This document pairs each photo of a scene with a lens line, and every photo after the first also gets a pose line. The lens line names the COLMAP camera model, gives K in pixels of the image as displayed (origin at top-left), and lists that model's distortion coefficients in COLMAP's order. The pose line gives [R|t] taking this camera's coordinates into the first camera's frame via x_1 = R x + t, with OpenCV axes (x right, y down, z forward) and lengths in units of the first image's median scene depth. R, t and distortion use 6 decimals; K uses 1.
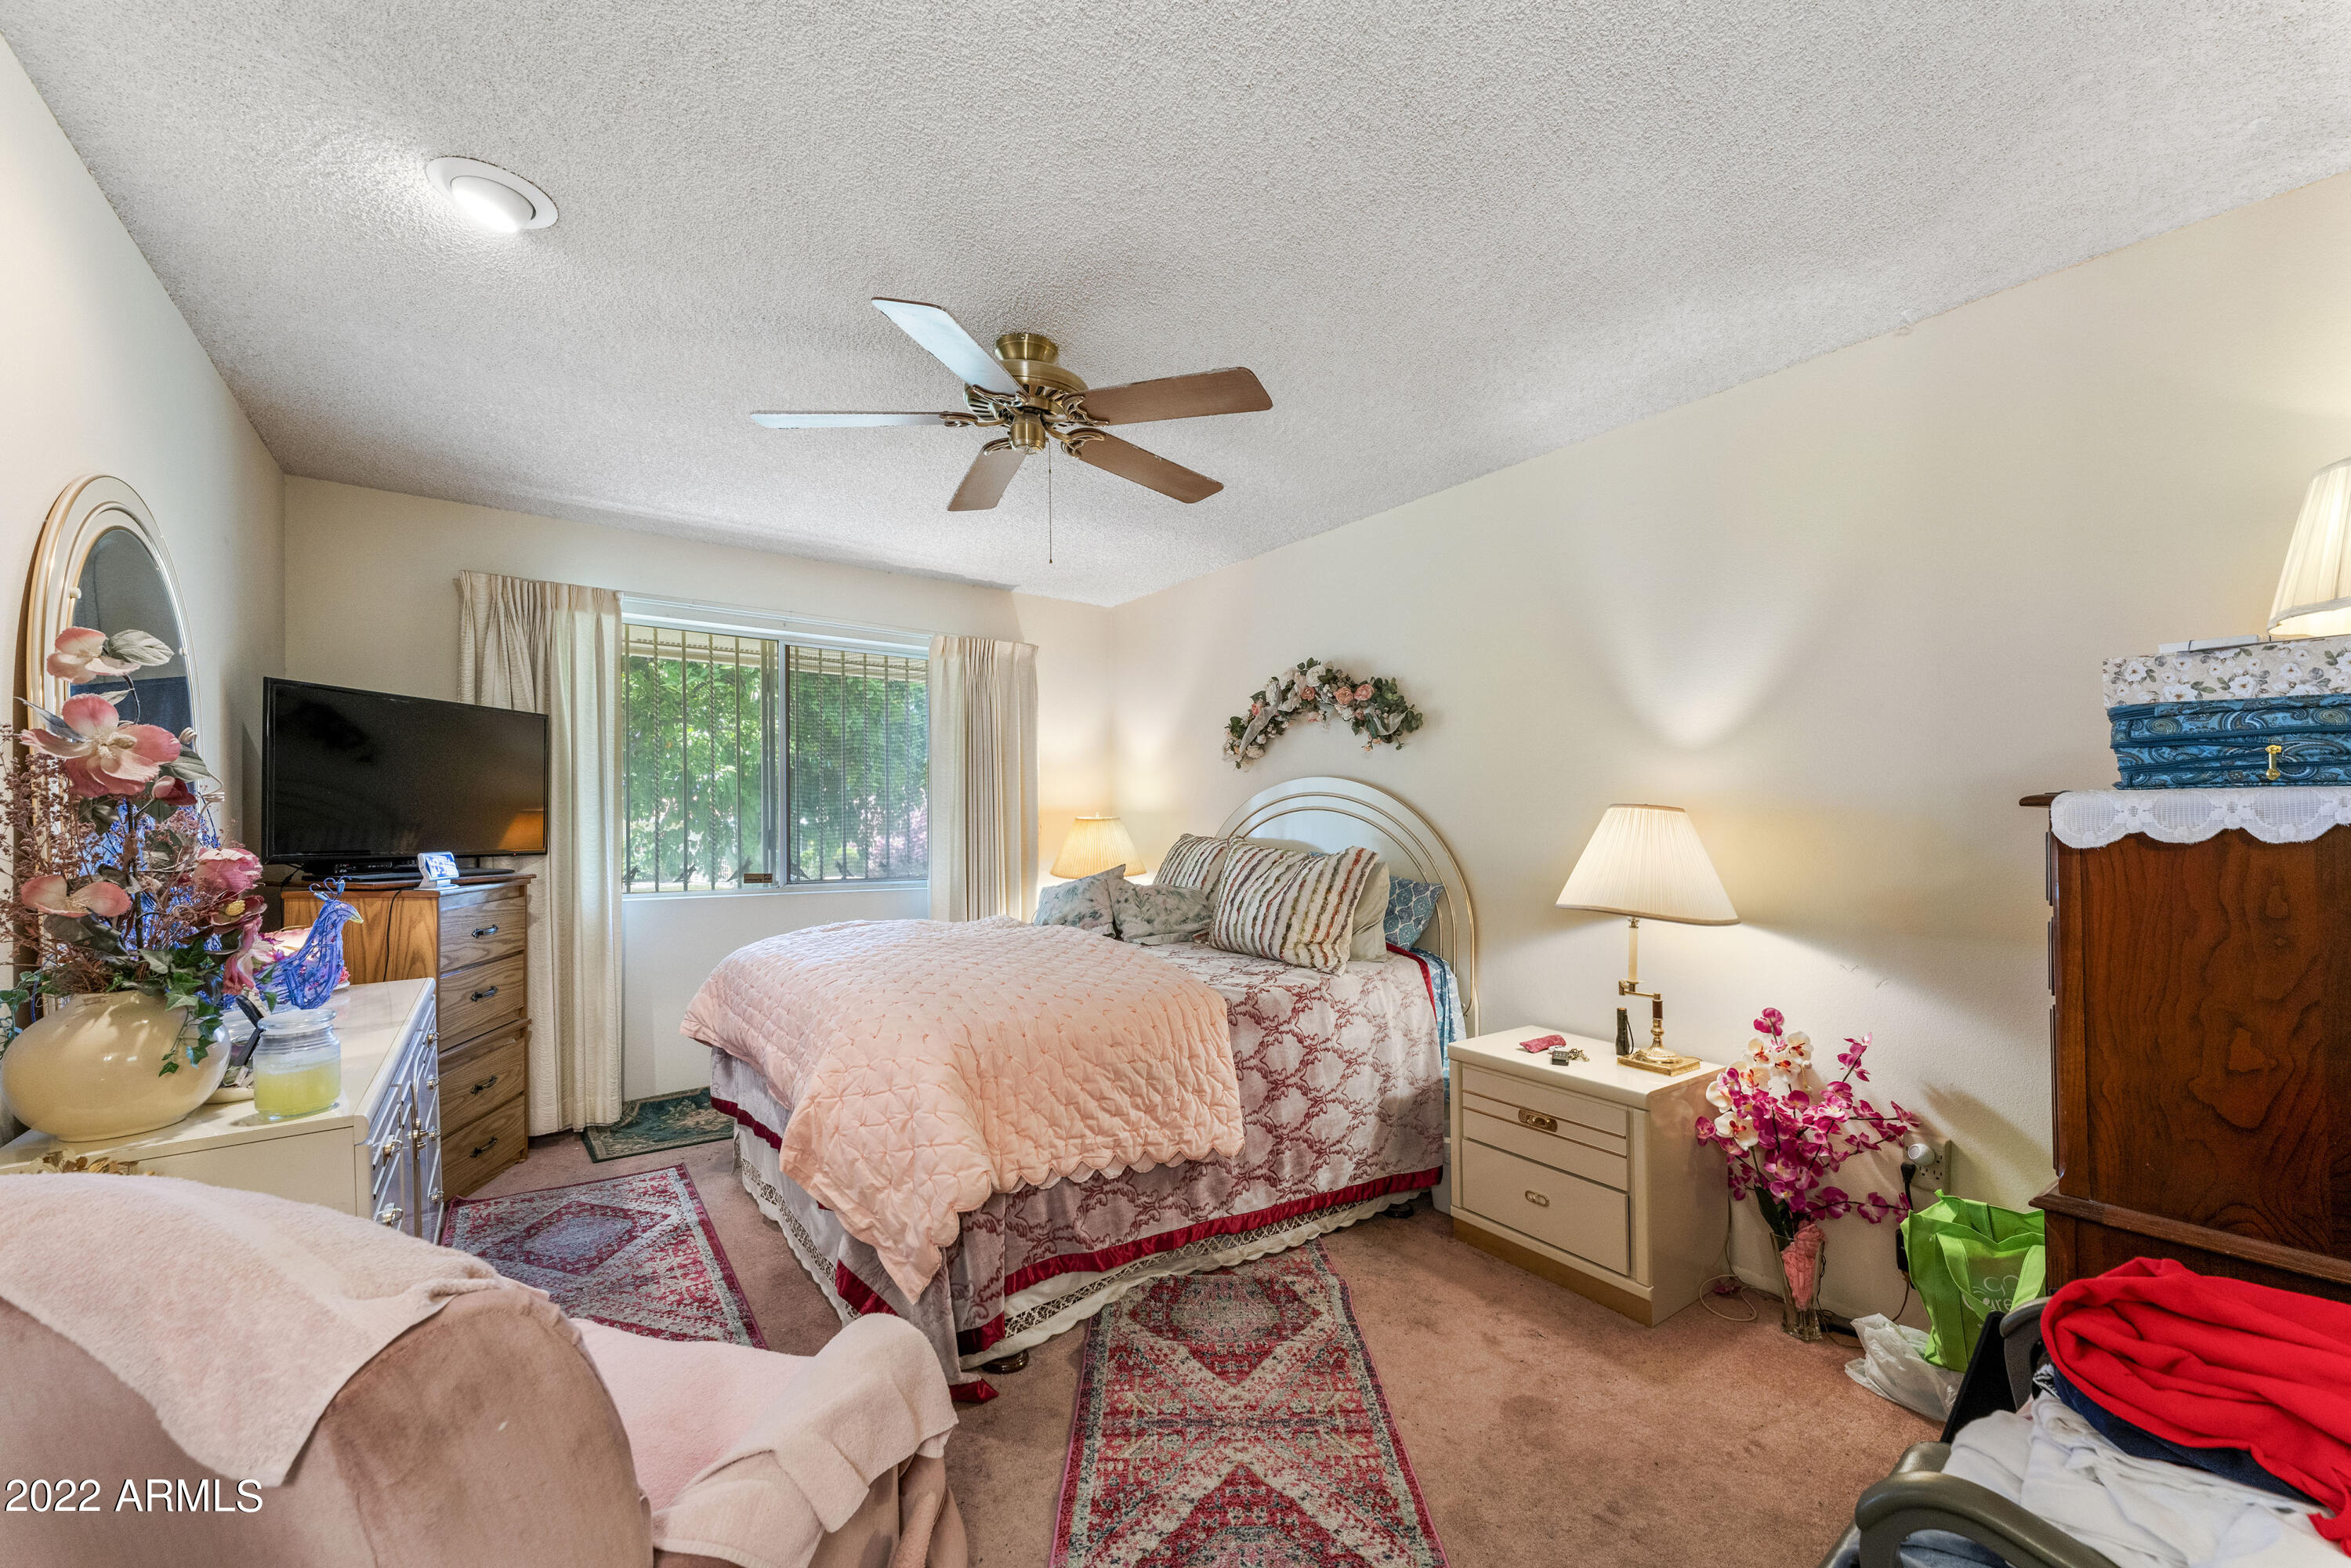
lens RADIAL K [[935.6, 0, 1185.7], [0, 935.6, 813.9], [0, 0, 1]] dist [-0.000698, -0.000131]
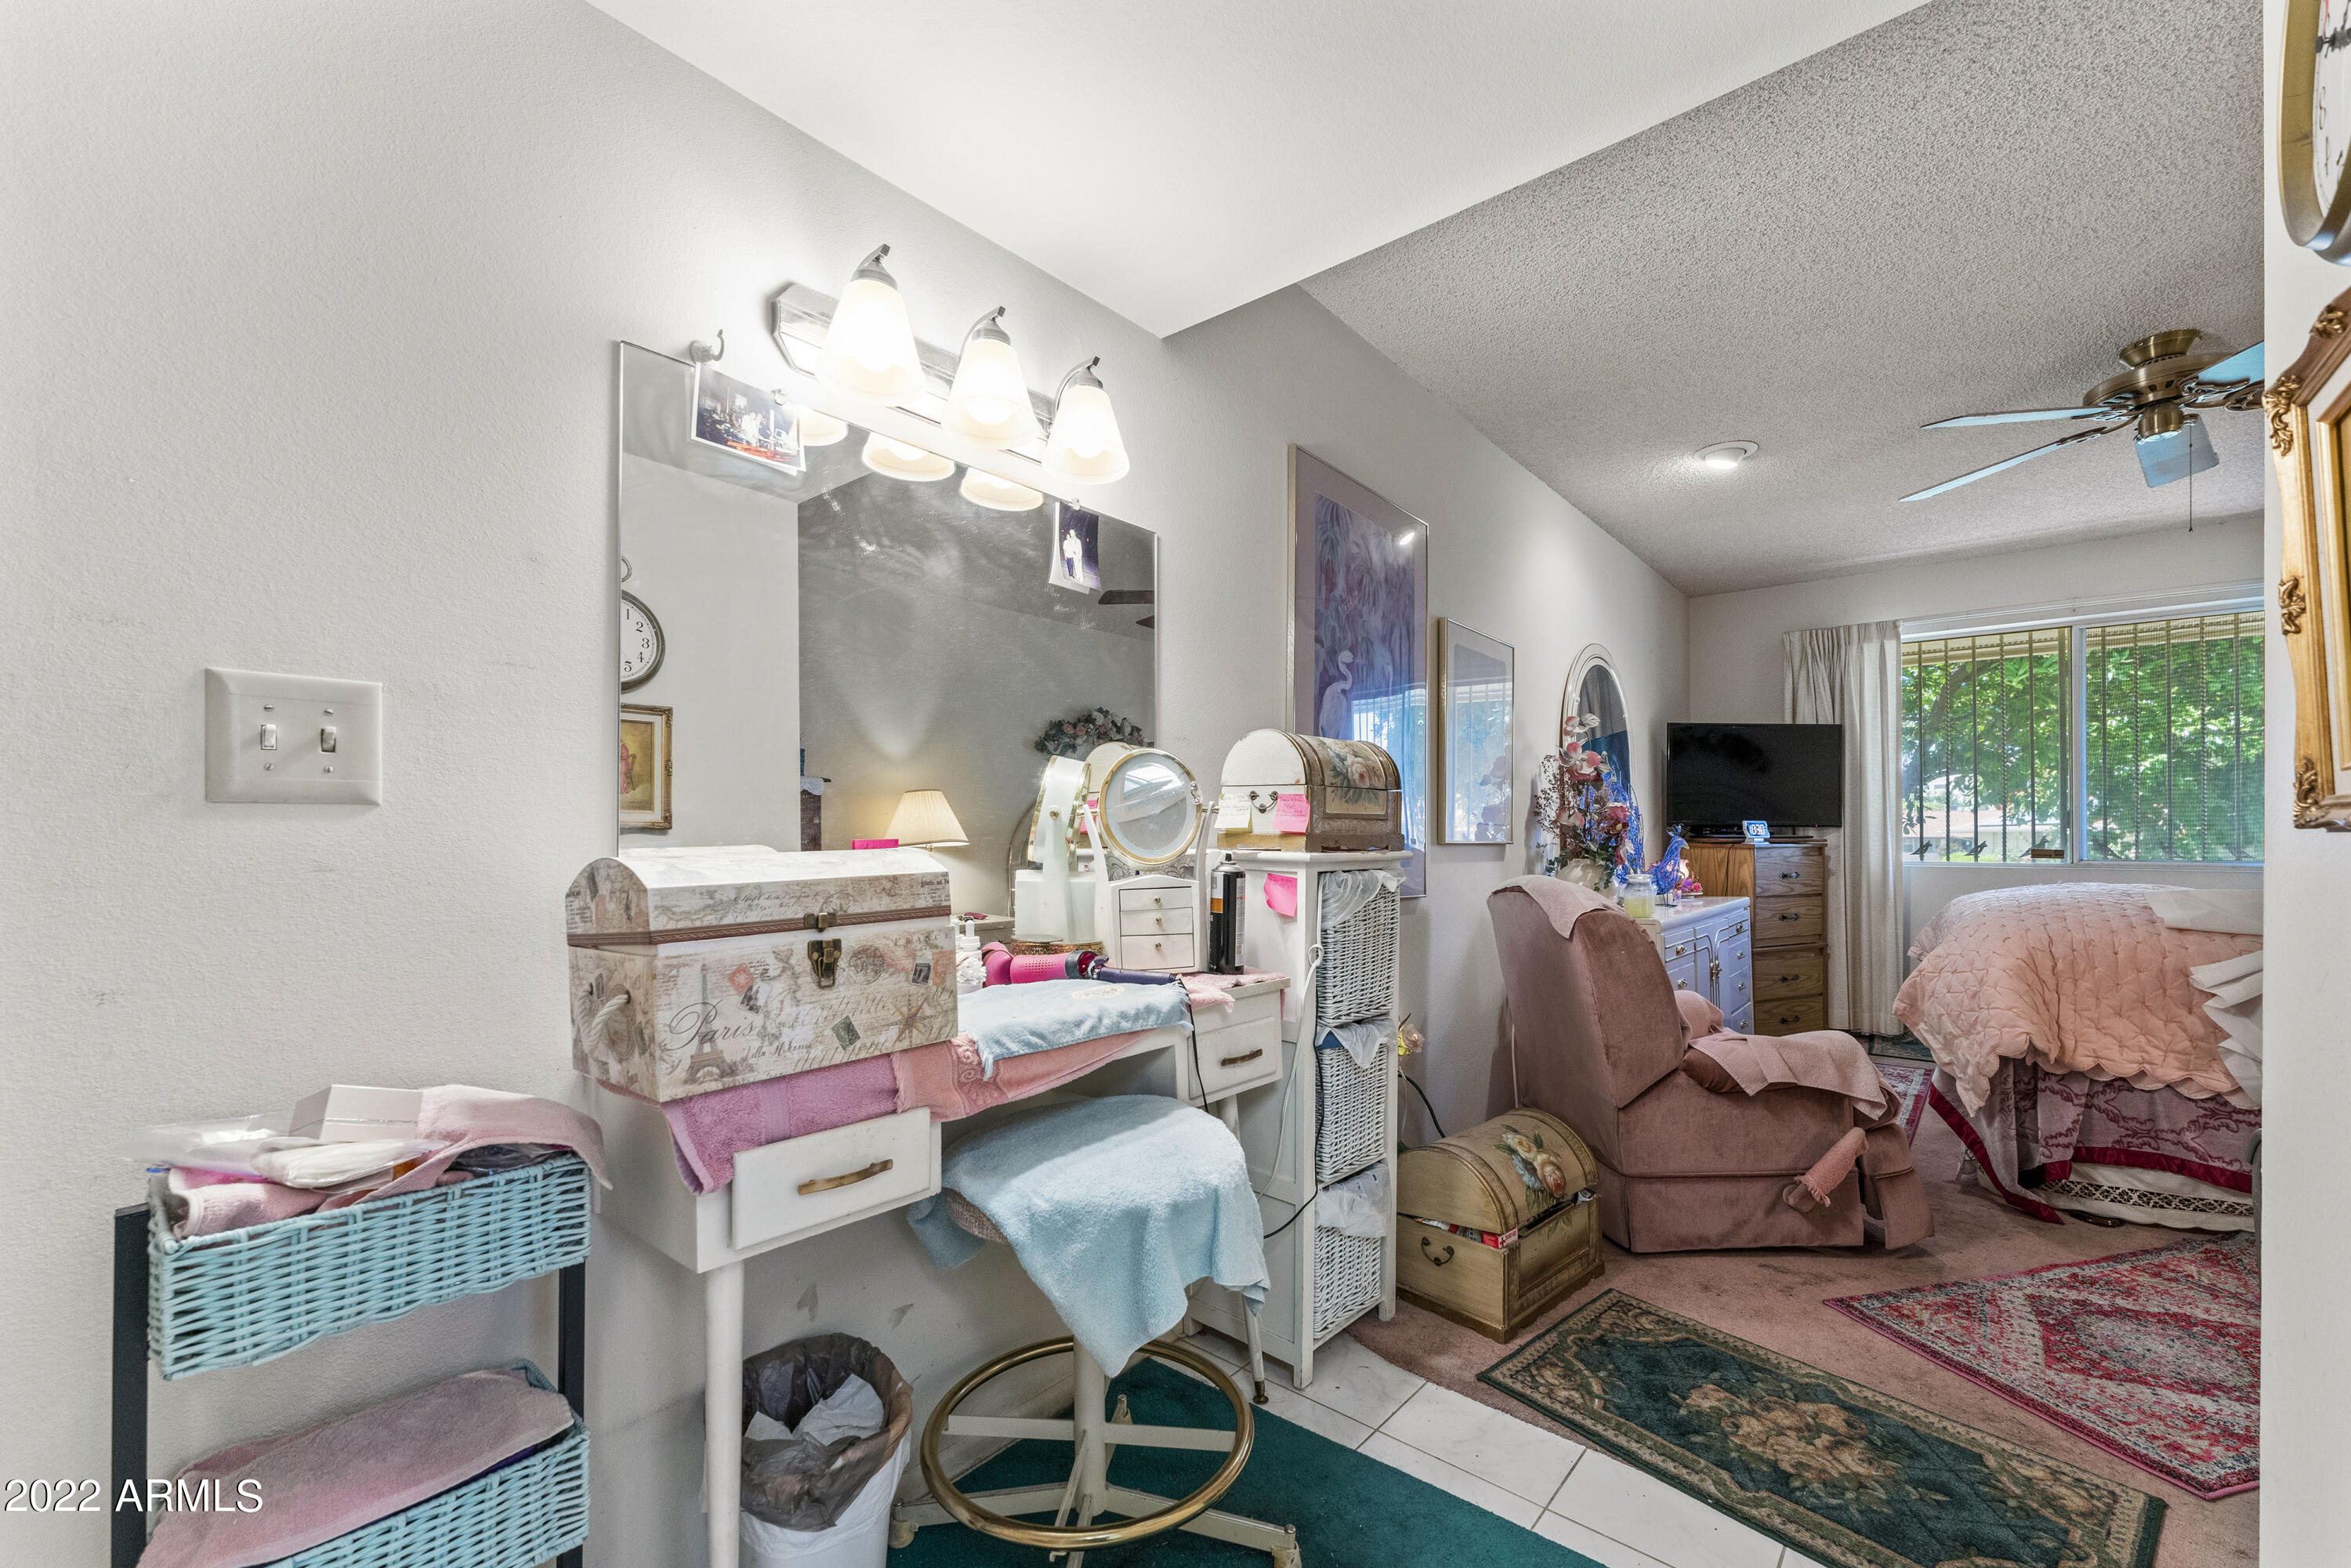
lens RADIAL K [[941.2, 0, 1191.1], [0, 941.2, 828.6], [0, 0, 1]] dist [-0.000809, -0.000088]
pose [[0.238422, -0.008767, -0.971122, 0.658061], [0.007766, 0.999944, -0.007121, 0.074058], [0.971131, -0.005844, 0.238477, -0.388545]]
